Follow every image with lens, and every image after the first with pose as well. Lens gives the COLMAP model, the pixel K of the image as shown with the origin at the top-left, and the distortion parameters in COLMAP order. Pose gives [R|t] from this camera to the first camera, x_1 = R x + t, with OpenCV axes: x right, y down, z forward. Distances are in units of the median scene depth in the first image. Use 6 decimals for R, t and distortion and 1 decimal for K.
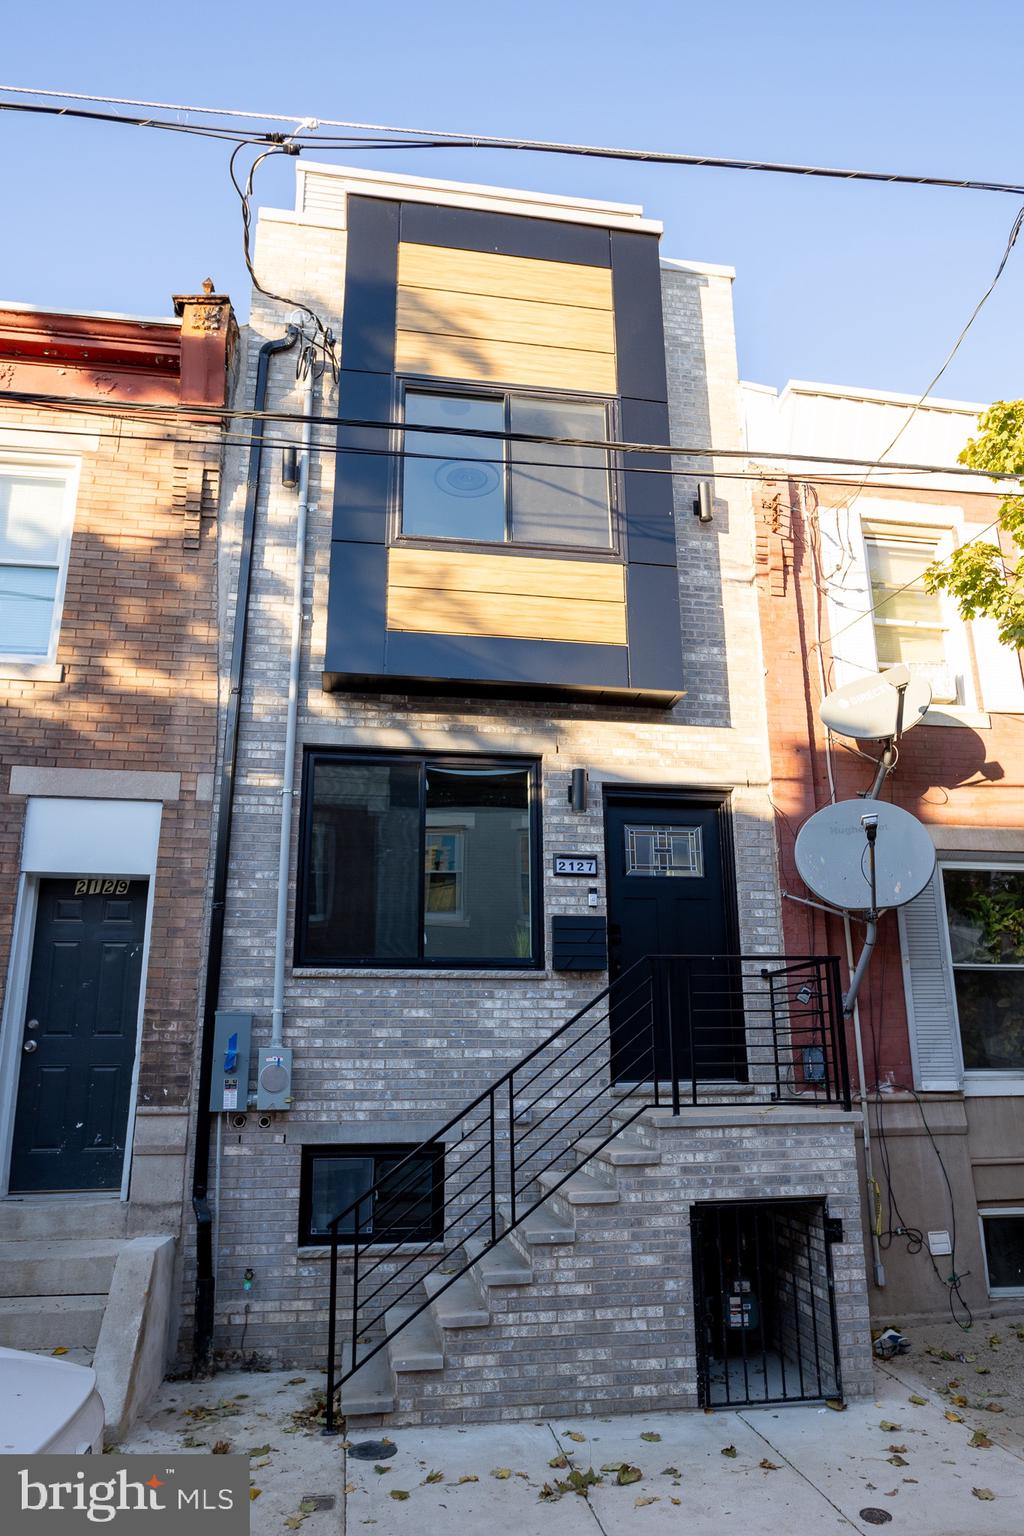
lens RADIAL K [[899.1, 0, 490.4], [0, 899.1, 806.7], [0, 0, 1]] dist [-0.021003, 0.000843]
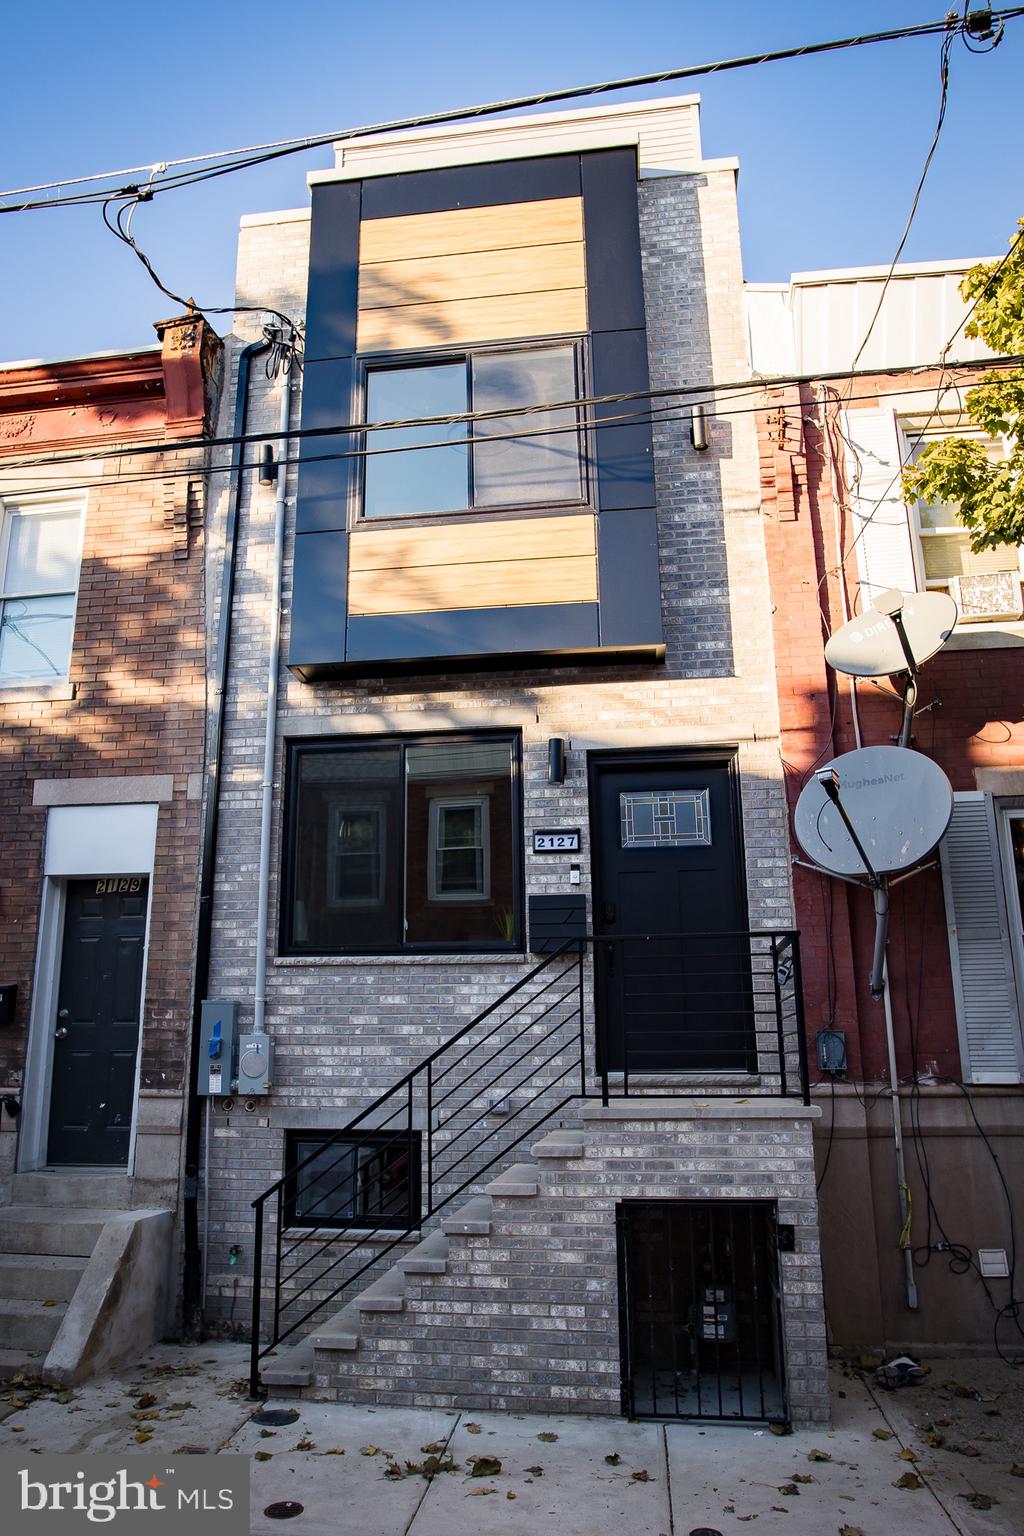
lens RADIAL K [[1004.1, 0, 508.3], [0, 1004.1, 763.8], [0, 0, 1]] dist [-0.039089, 0.005984]
pose [[0.958975, -0.075107, -0.273362, 0.347494], [0.074756, 0.997133, -0.011716, -0.007071], [0.273458, -0.009201, 0.961840, -0.024422]]
